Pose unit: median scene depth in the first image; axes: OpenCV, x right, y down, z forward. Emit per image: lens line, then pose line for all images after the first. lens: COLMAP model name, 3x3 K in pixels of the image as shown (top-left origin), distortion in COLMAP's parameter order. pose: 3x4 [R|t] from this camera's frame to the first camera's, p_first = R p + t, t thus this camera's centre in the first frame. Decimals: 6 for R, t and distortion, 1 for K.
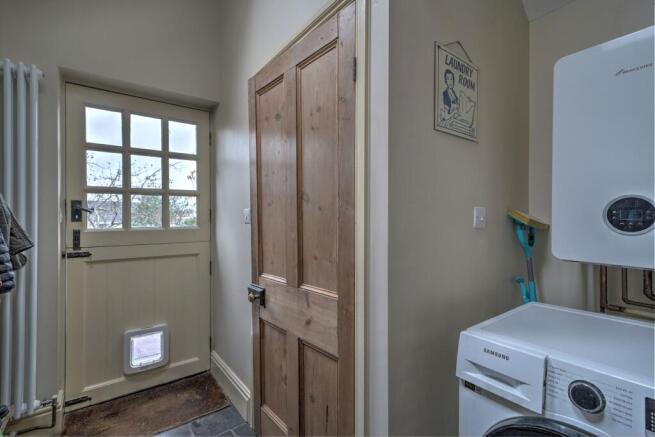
lens RADIAL K [[302.2, 0, 325.1], [0, 302.2, 220.8], [0, 0, 1]] dist [0.014331, 0.002277]
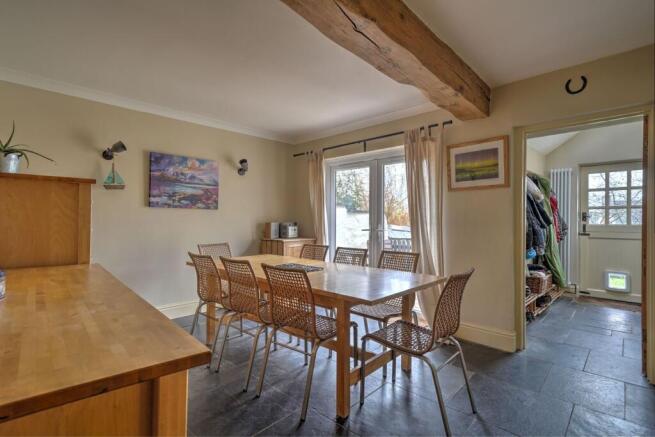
lens RADIAL K [[306.6, 0, 325.3], [0, 306.6, 219.9], [0, 0, 1]] dist [0.005499, 0.000642]
pose [[0.138708, 0.006867, -0.990309, 1.372197], [-0.006059, 0.999963, 0.006085, -0.008348], [0.990315, 0.005156, 0.138745, -1.433356]]
